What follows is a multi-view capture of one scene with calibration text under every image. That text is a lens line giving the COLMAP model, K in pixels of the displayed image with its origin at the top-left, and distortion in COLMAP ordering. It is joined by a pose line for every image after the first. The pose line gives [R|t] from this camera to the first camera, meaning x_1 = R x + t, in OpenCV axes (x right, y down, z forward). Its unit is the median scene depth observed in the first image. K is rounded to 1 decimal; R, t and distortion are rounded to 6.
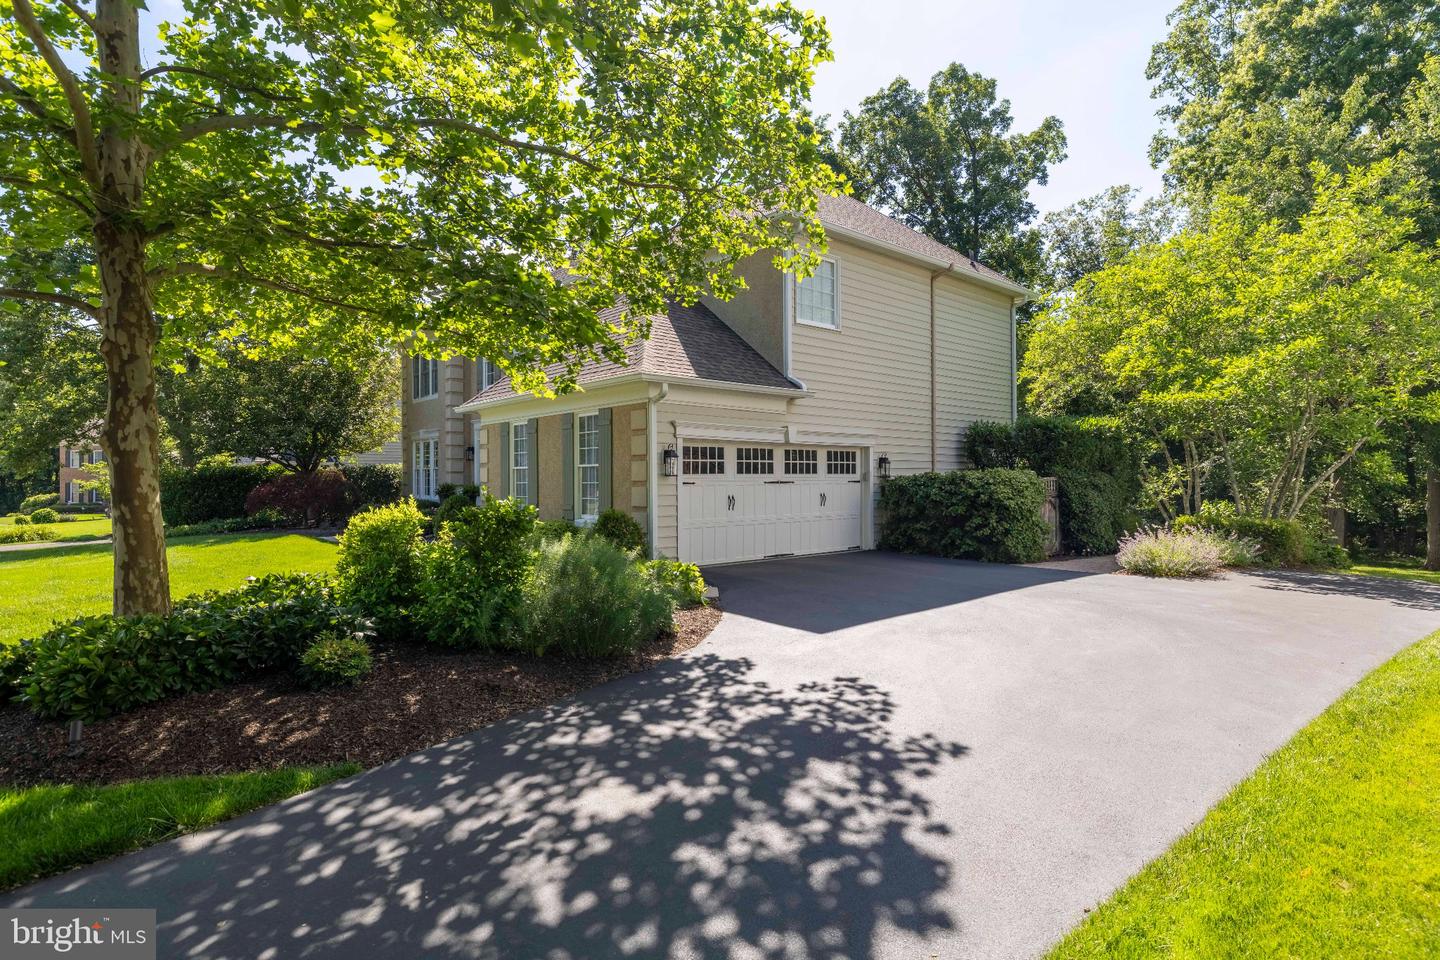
lens RADIAL K [[706.8, 0, 723.5], [0, 706.8, 465.6], [0, 0, 1]] dist [-0.000097, 0.001225]
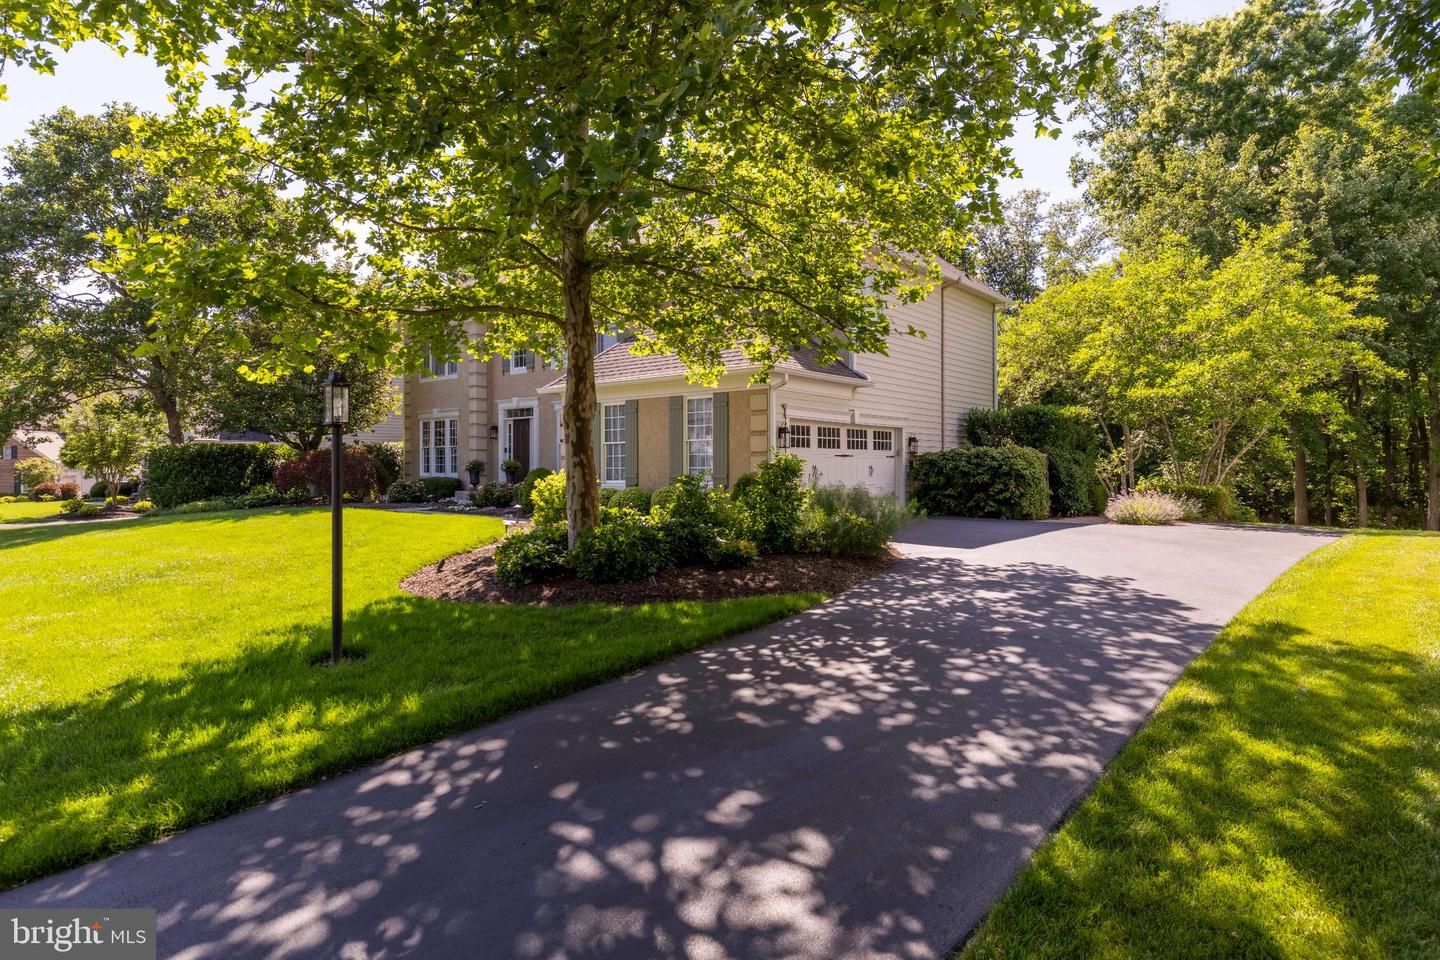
lens RADIAL K [[760.9, 0, 715.1], [0, 760.9, 450.2], [0, 0, 1]] dist [0.002307, -0.000583]
pose [[0.989137, 0.007167, 0.146825, -0.309126], [-0.006439, 0.999965, -0.005428, 0.020825], [-0.146858, 0.004423, 0.989148, -0.246089]]
